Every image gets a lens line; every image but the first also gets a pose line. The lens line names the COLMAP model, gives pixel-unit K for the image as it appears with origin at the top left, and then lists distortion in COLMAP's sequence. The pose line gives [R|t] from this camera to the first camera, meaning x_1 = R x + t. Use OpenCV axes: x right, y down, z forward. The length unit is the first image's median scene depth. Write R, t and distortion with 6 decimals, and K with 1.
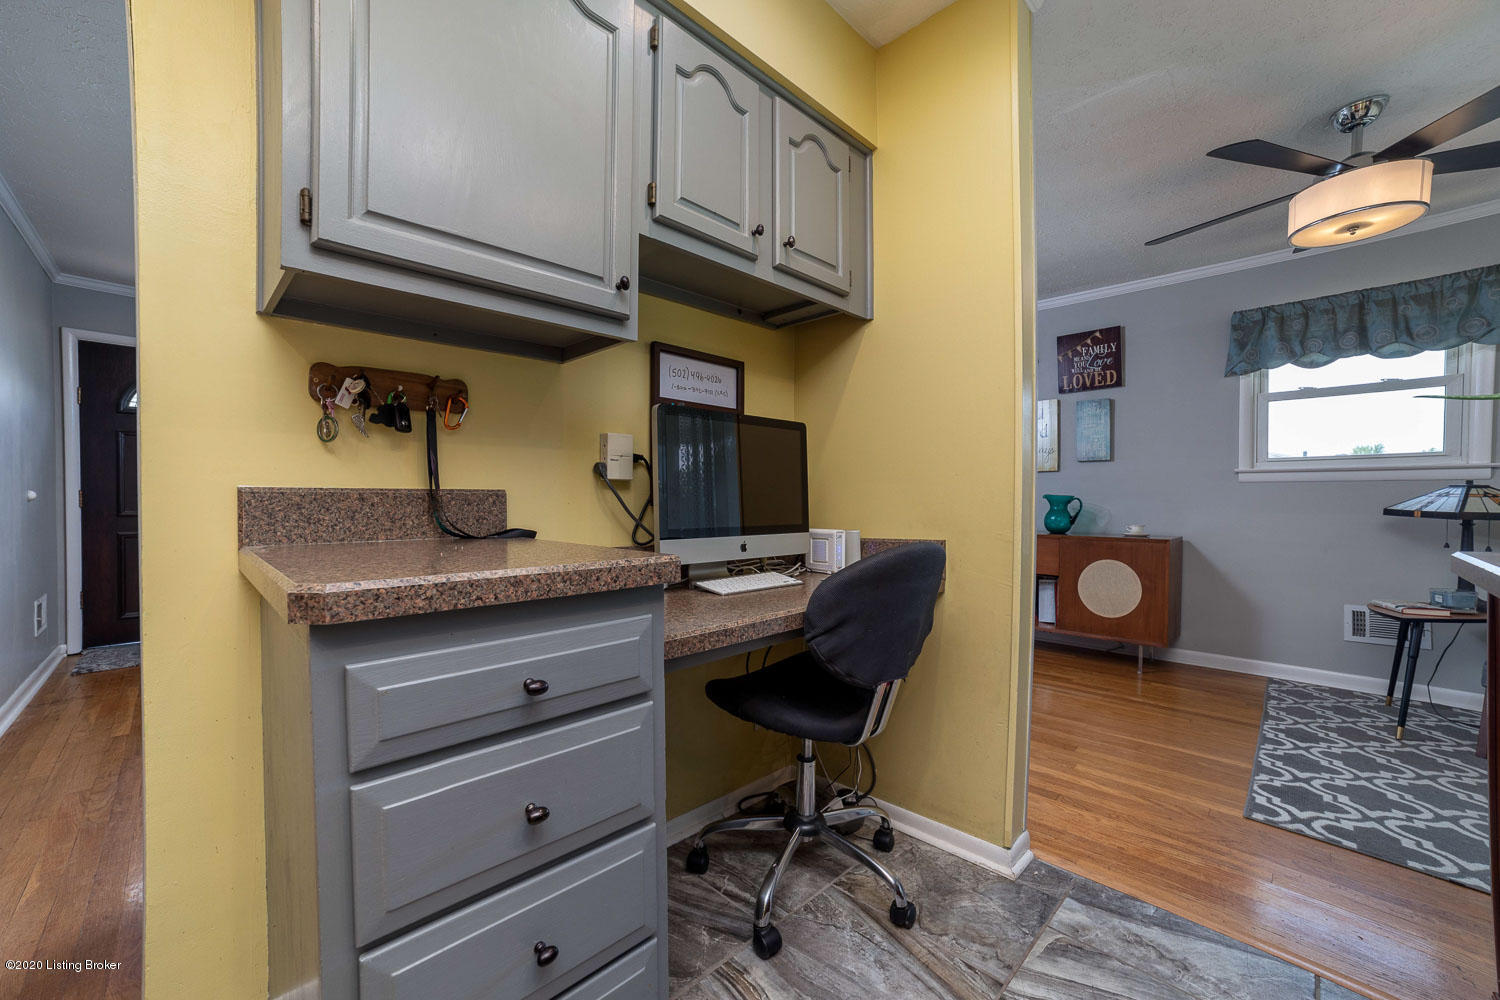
lens RADIAL K [[592.5, 0, 737.8], [0, 592.5, 506.3], [0, 0, 1]] dist [-0.082936, 0.034163]
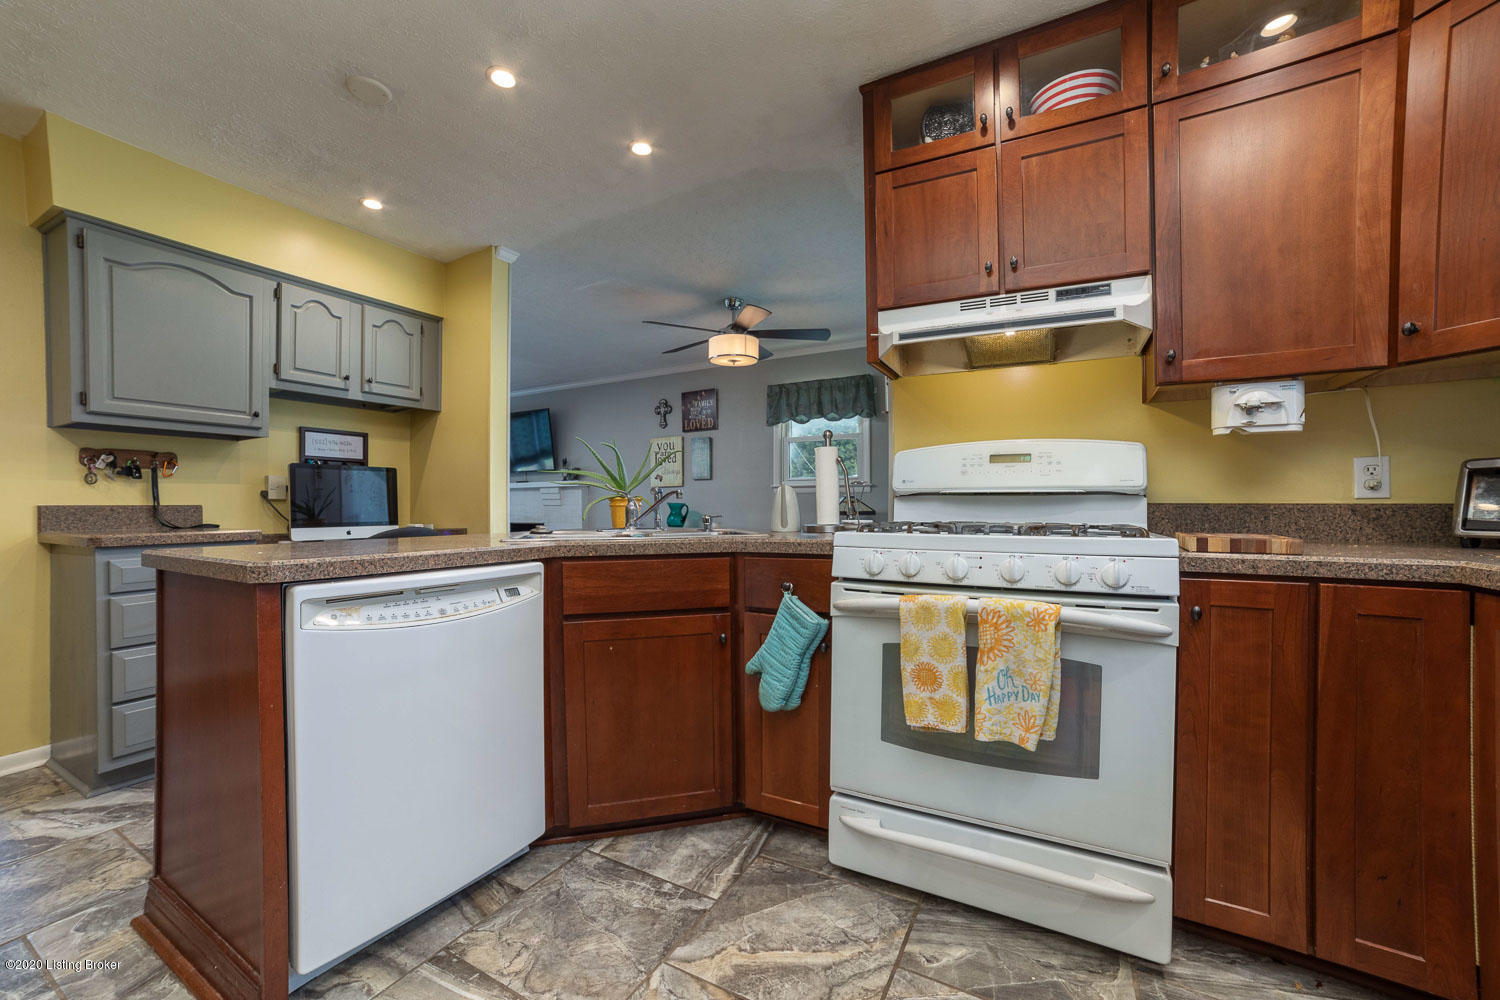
lens RADIAL K [[592.5, 0, 737.8], [0, 592.5, 506.3], [0, 0, 1]] dist [-0.082936, 0.034163]
pose [[0.965918, -0.008226, 0.258716, 0.781239], [0.010751, 0.999907, -0.008347, 0.011330], [-0.258623, 0.010844, 0.965917, -1.204286]]
